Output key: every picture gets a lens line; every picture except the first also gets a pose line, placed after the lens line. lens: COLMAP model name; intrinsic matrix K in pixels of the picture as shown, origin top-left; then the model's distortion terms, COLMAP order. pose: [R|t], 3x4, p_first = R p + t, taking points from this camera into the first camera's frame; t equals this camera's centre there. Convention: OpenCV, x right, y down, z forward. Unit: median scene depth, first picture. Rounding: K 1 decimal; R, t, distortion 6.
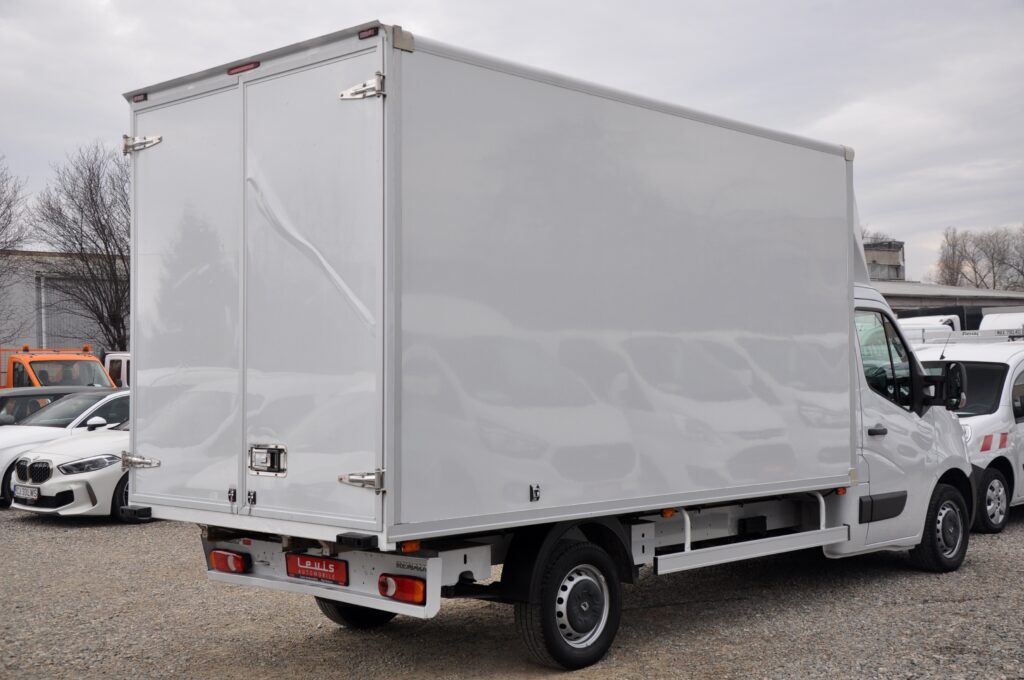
lens RADIAL K [[1263.7, 0, 512.1], [0, 1263.7, 380.3], [0, 0, 1]] dist [0.007382, 0.487124]
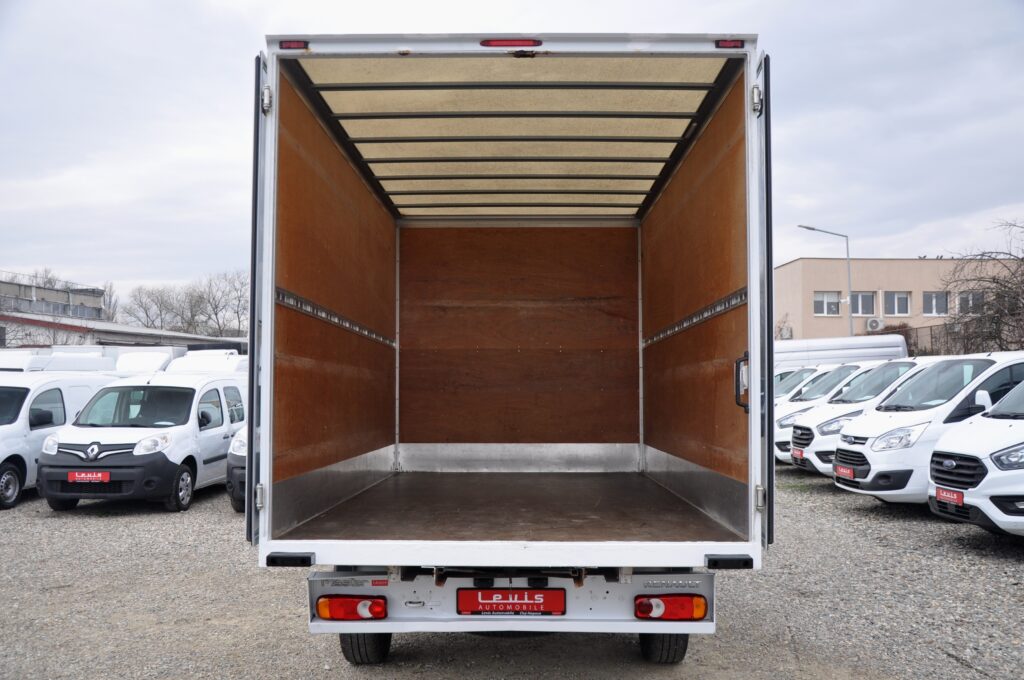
lens RADIAL K [[946.2, 0, 512.9], [0, 946.2, 365.6], [0, 0, 1]] dist [-0.005135, -0.002392]
pose [[0.736521, 0.027665, 0.675848, -0.633085], [-0.004000, 0.999324, -0.036546, 0.003926], [-0.676402, 0.024214, 0.736134, 0.503519]]
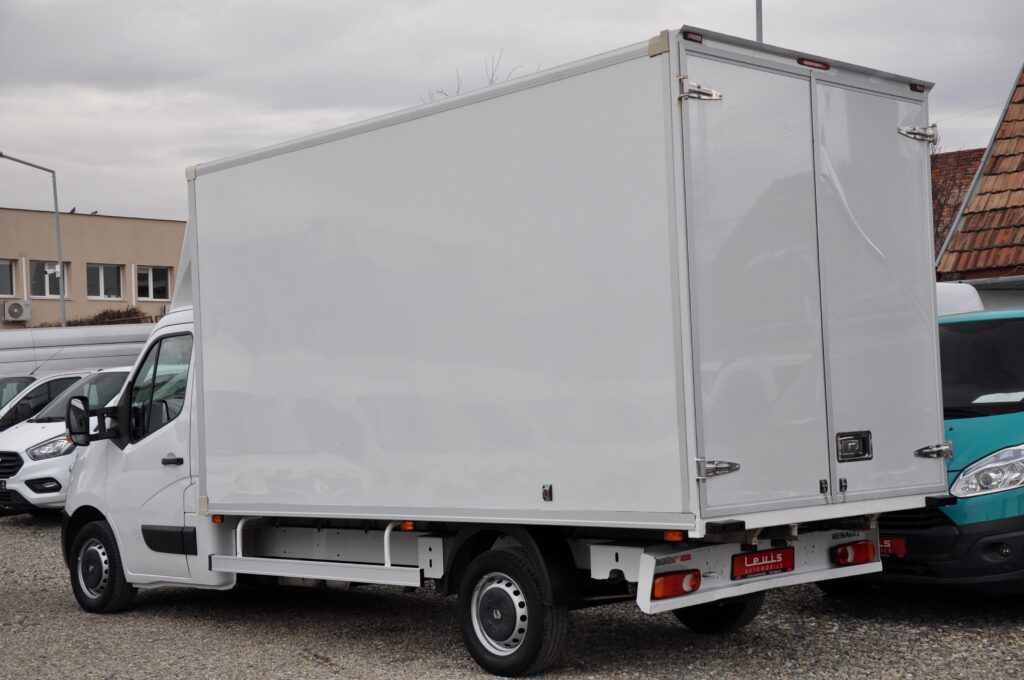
lens RADIAL K [[1446.7, 0, 573.3], [0, 1446.7, 340.8], [0, 0, 1]] dist [0.413469, 0.031781]
pose [[0.007817, 0.046263, 0.998899, -1.351196], [0.036182, 0.998262, -0.046516, 0.023068], [-0.999315, 0.036506, 0.006130, 1.161113]]
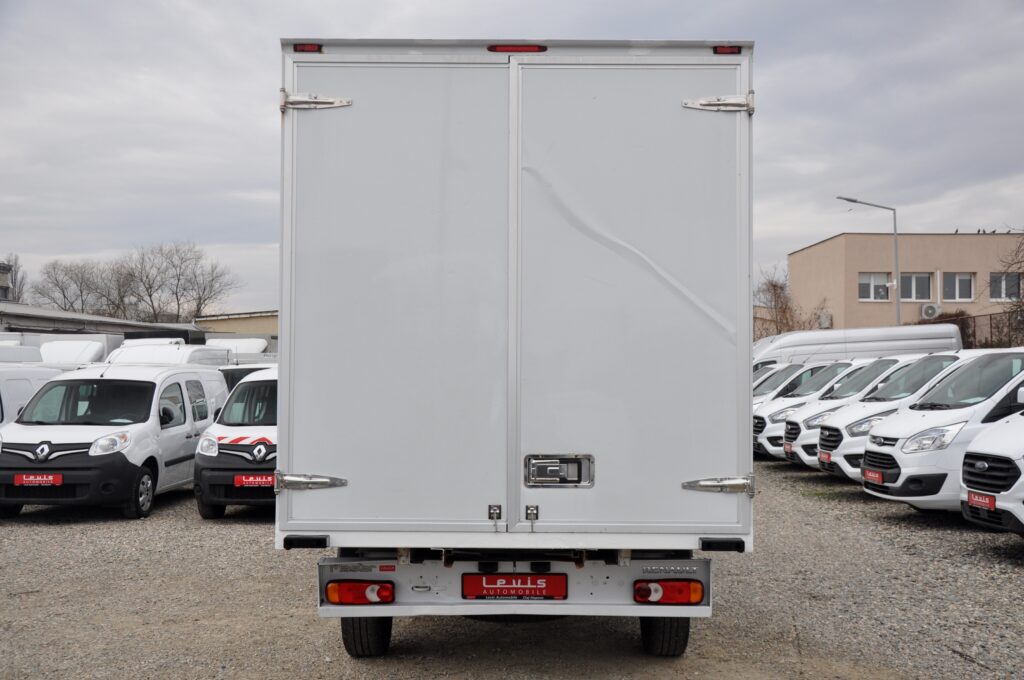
lens RADIAL K [[1126.7, 0, 512.2], [0, 1126.7, 366.0], [0, 0, 1]] dist [0.077815, 0.005684]
pose [[0.731317, 0.025722, 0.681552, -0.750537], [-0.007438, 0.999530, -0.029742, 0.010019], [-0.681997, 0.016681, 0.731165, 0.390663]]
